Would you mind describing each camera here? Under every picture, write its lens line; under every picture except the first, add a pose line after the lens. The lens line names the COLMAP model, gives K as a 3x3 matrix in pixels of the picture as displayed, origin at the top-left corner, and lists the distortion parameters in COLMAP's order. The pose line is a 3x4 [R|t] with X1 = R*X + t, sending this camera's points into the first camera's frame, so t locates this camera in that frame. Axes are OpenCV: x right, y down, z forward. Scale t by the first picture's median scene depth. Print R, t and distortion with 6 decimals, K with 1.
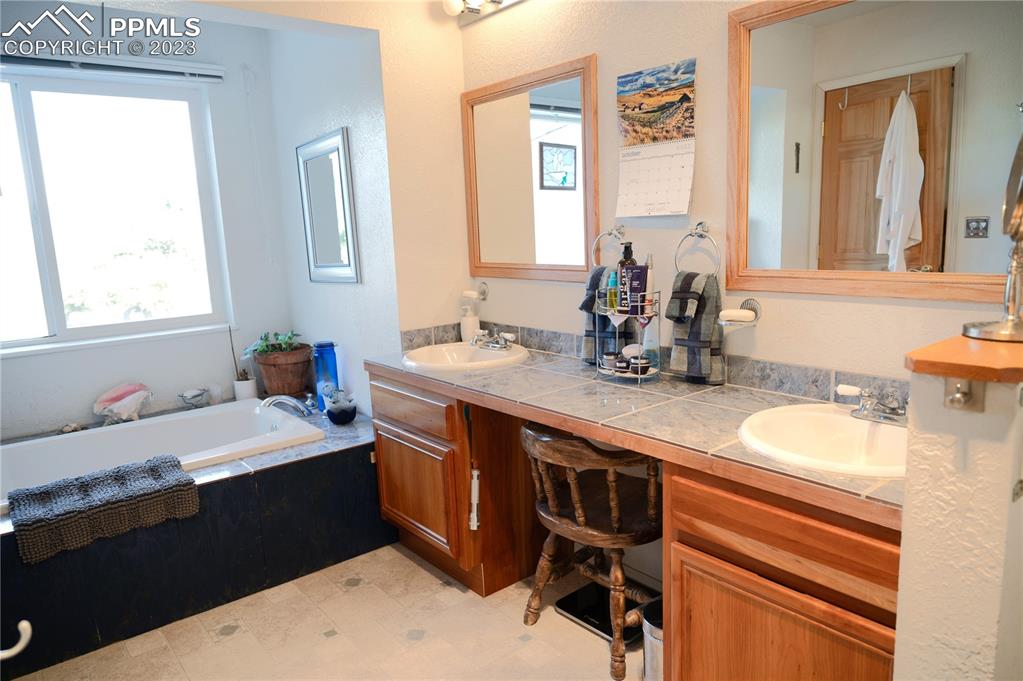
lens RADIAL K [[667.4, 0, 511.5], [0, 667.4, 340.5], [0, 0, 1]] dist [-0.002173, -0.005588]
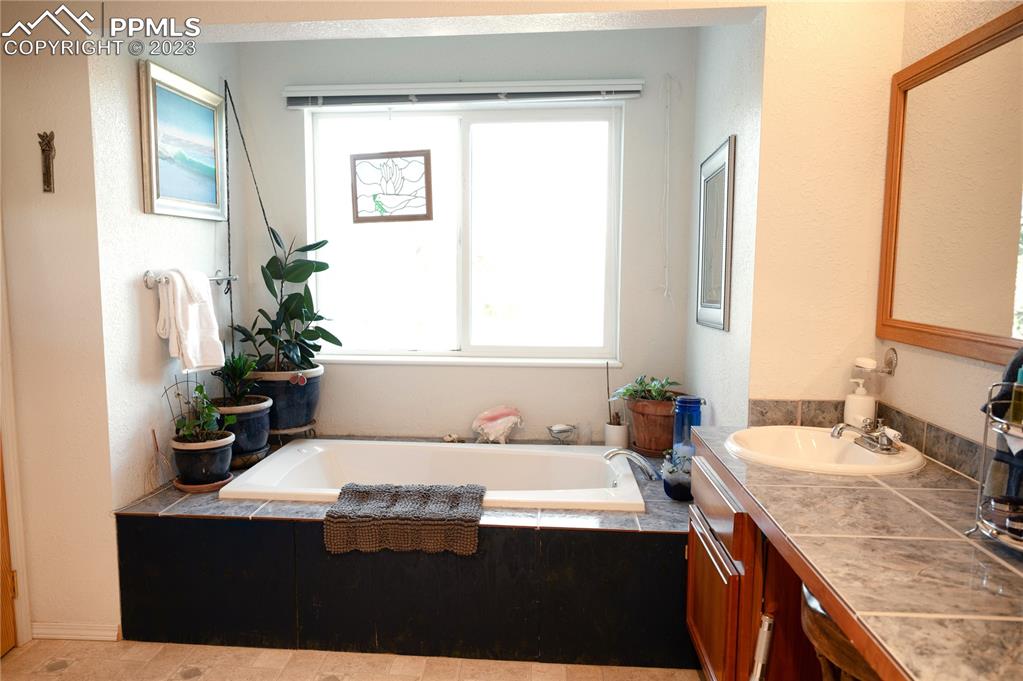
lens RADIAL K [[750.1, 0, 509.6], [0, 750.1, 350.6], [0, 0, 1]] dist [-0.002046, -0.001471]
pose [[0.714037, 0.119550, -0.689826, 0.224201], [-0.146309, 0.989037, 0.019961, -0.046875], [0.684650, 0.086675, 0.723700, 0.200745]]
